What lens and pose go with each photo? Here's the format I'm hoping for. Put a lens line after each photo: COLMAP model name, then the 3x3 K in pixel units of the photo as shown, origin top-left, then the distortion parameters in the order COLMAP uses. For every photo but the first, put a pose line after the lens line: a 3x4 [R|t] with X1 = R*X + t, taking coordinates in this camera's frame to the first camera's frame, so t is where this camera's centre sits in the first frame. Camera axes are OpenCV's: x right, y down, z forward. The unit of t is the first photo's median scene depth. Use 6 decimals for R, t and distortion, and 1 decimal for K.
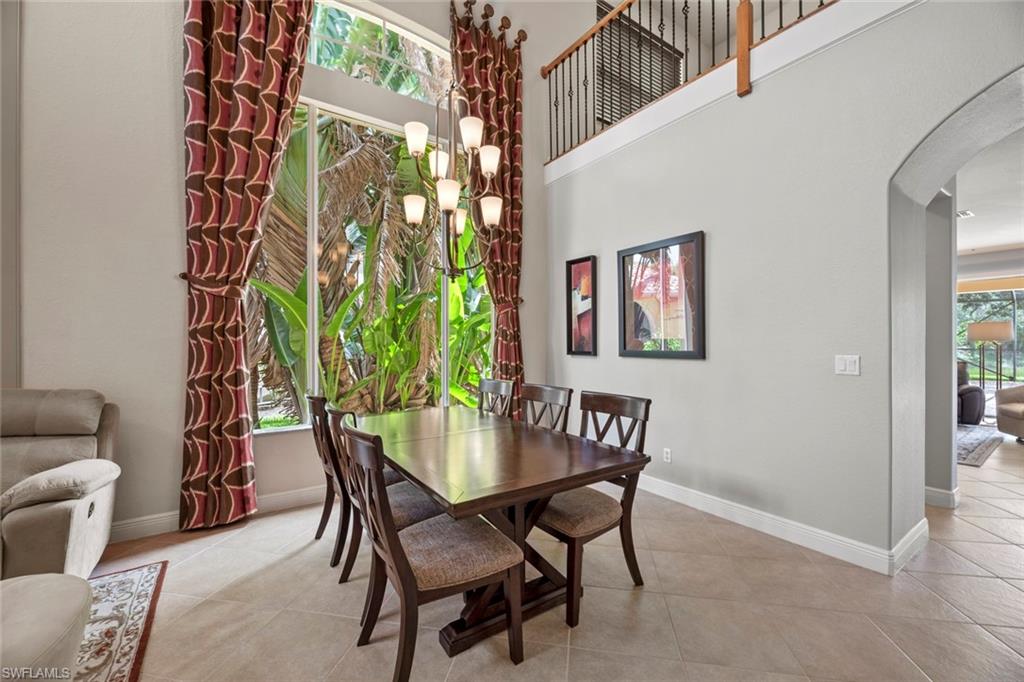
lens RADIAL K [[415.4, 0, 511.1], [0, 415.4, 345.8], [0, 0, 1]] dist [-0.000297, -0.003613]
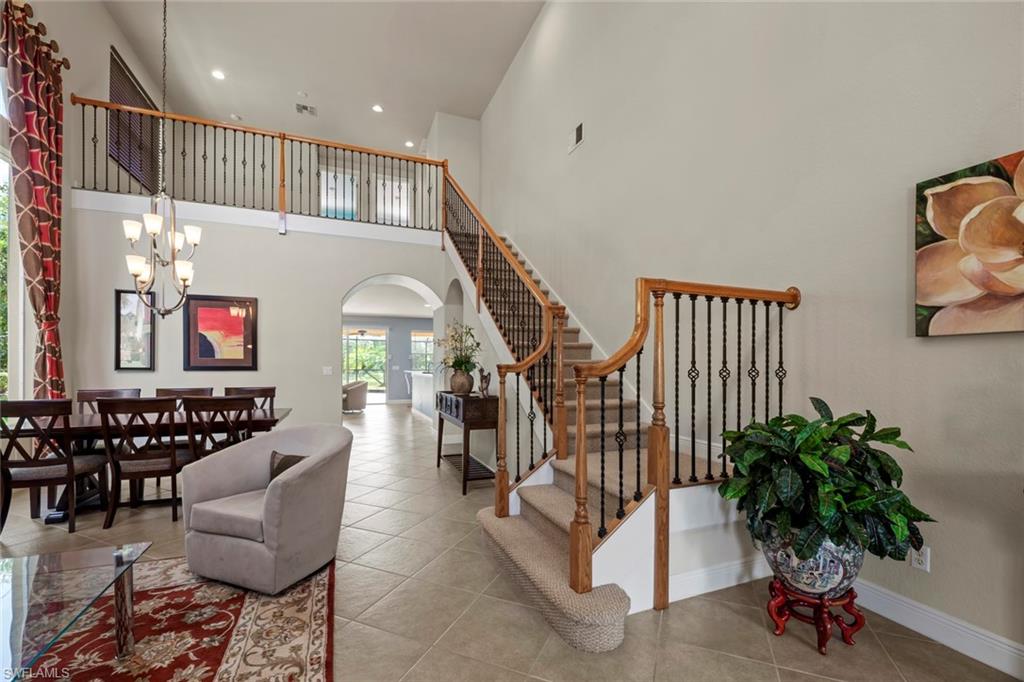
lens RADIAL K [[415.4, 0, 508.9], [0, 415.4, 366.3], [0, 0, 1]] dist [-0.000297, -0.003613]
pose [[0.241196, 0.000398, 0.970476, -1.101738], [0.001884, 0.999998, -0.000879, 0.019719], [-0.970475, 0.002041, 0.241195, -0.484352]]
